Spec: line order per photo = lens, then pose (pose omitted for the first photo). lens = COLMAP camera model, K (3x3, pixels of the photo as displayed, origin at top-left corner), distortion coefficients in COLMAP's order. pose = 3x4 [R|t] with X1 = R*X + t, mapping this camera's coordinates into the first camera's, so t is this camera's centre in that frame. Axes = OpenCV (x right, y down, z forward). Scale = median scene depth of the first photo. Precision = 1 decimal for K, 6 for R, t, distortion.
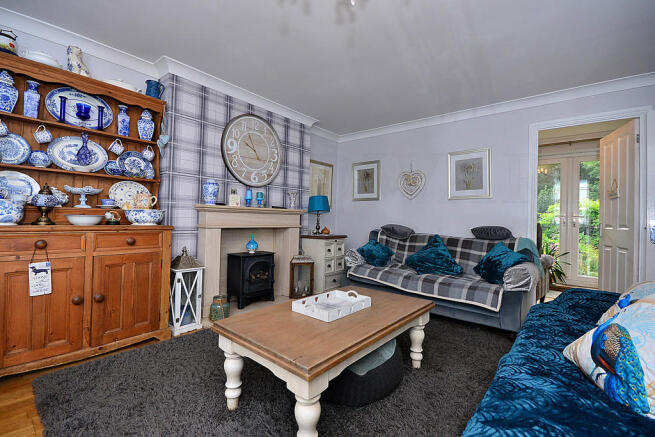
lens RADIAL K [[292.2, 0, 326.8], [0, 292.2, 216.7], [0, 0, 1]] dist [0.001351, 0.000199]
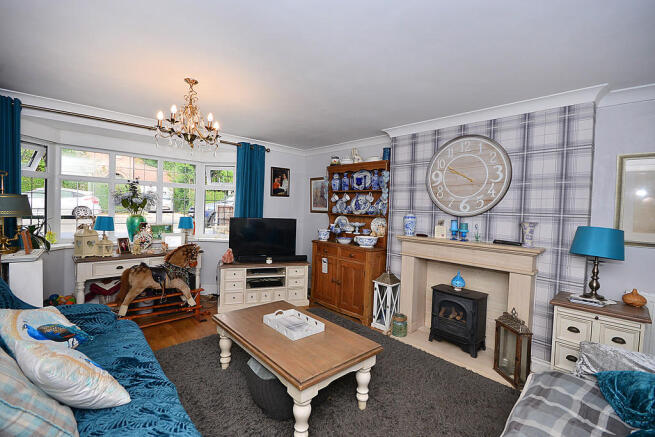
lens RADIAL K [[292.2, 0, 326.7], [0, 292.2, 217.4], [0, 0, 1]] dist [0.001351, 0.000199]
pose [[-0.120146, -0.001264, -0.992755, 0.743845], [-0.030543, 0.999531, 0.002424, -0.097652], [0.992286, 0.030613, -0.120128, 0.760994]]
